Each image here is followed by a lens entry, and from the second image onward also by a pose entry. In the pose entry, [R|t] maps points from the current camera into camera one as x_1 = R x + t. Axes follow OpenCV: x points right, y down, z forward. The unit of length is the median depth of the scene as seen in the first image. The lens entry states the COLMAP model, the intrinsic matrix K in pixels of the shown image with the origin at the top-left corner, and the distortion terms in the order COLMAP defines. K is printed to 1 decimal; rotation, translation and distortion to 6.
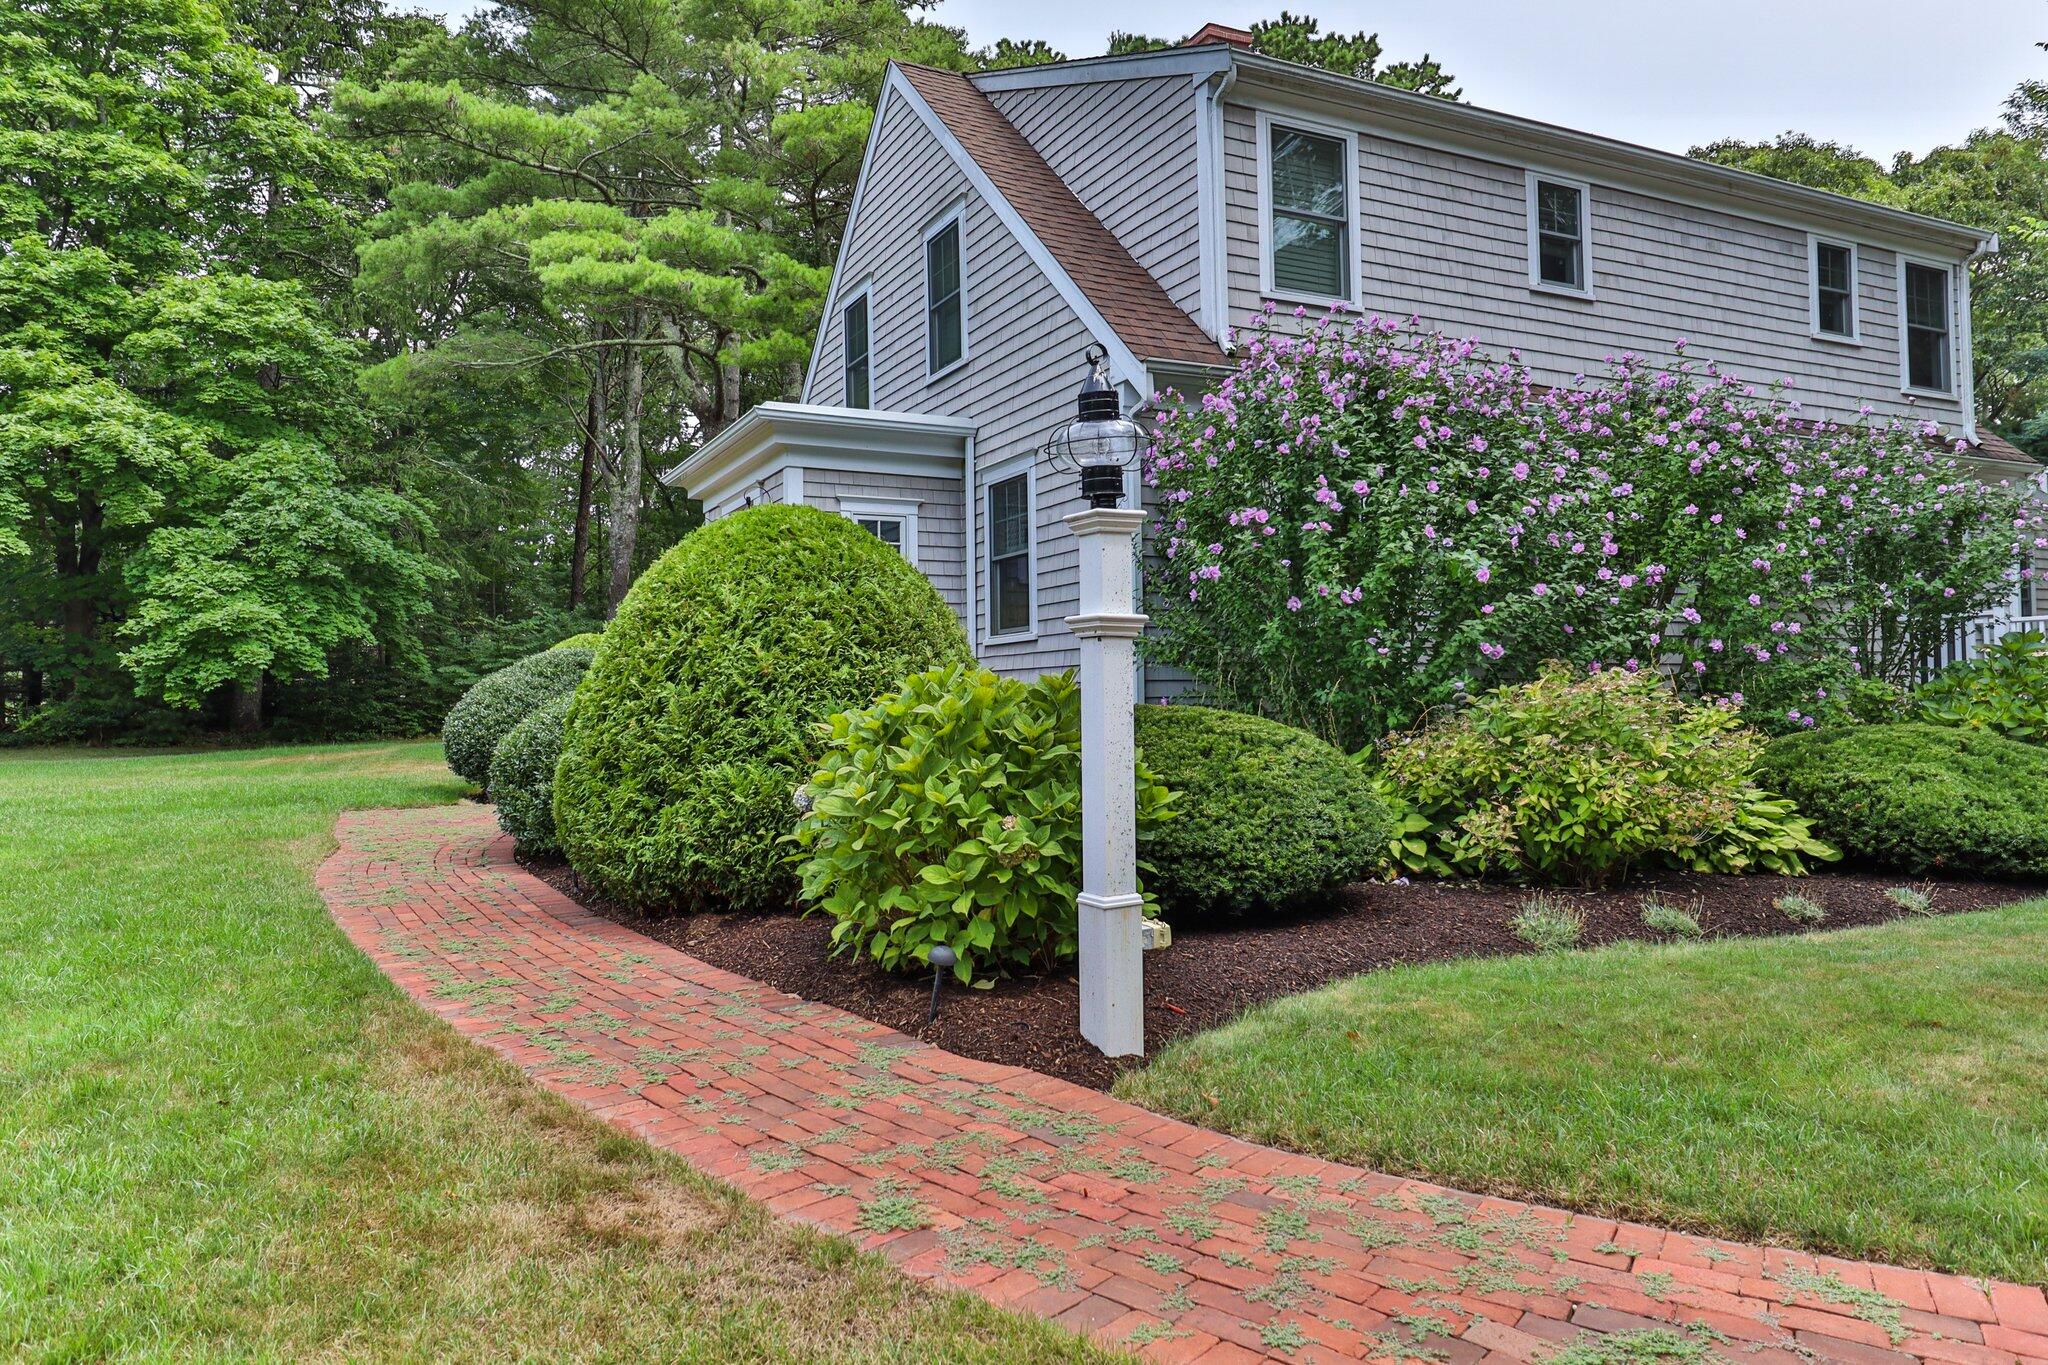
lens RADIAL K [[1331.9, 0, 967.0], [0, 1331.9, 663.1], [0, 0, 1]] dist [-0.017751, 0.003367]
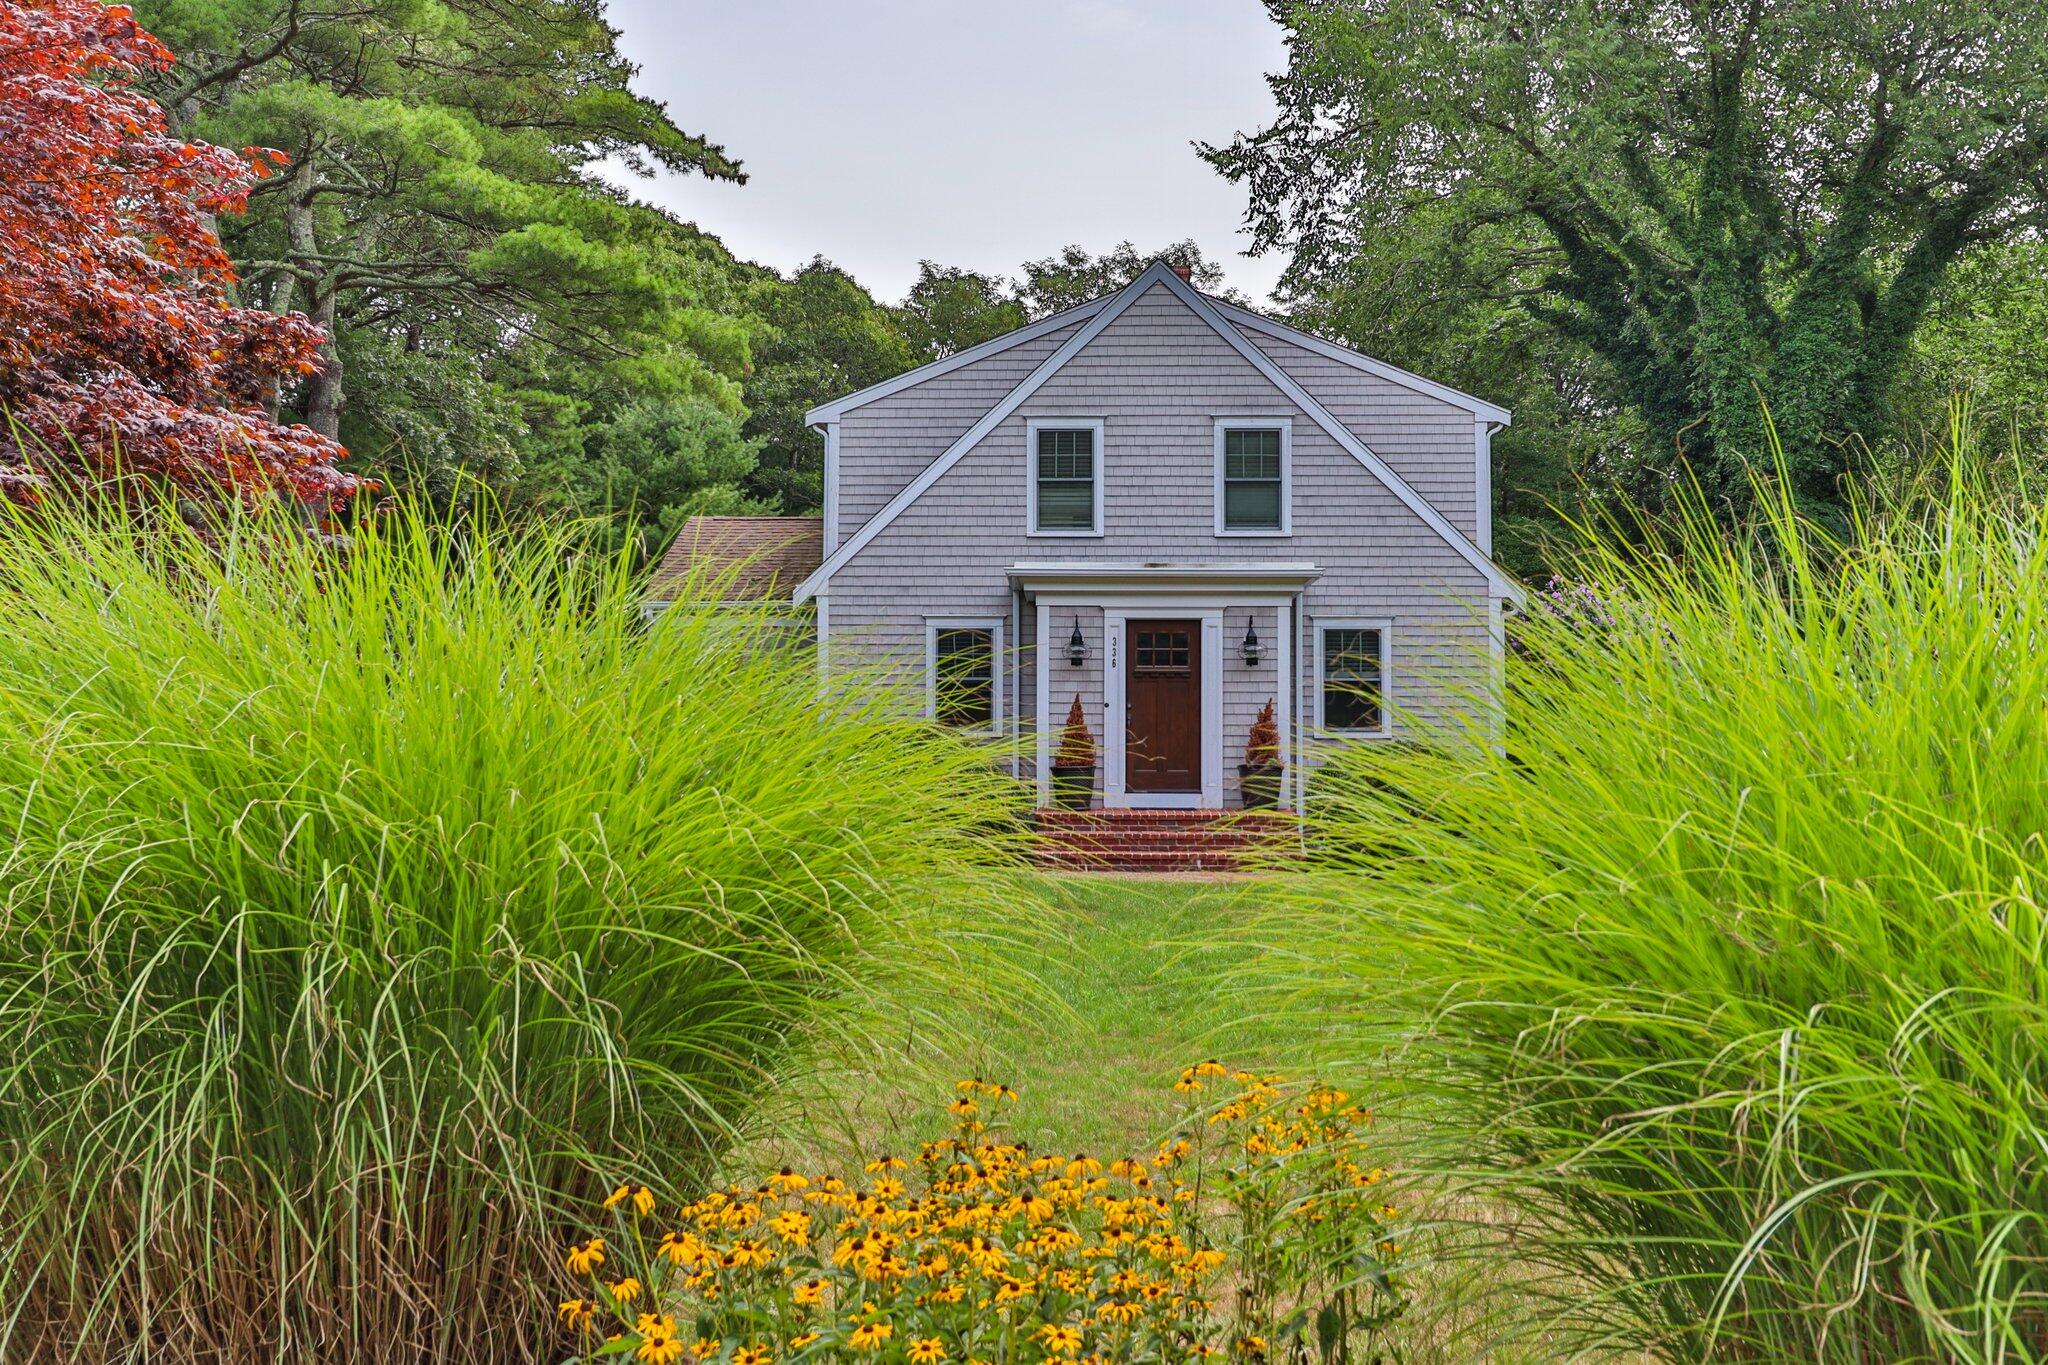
lens RADIAL K [[1822.7, 0, 1012.8], [0, 1822.7, 665.9], [0, 0, 1]] dist [-0.029138, 0.018872]
pose [[0.448423, 0.050524, 0.892392, -1.113196], [-0.038314, 0.998570, -0.037283, -0.003351], [-0.893000, -0.017473, 0.449718, 0.239067]]
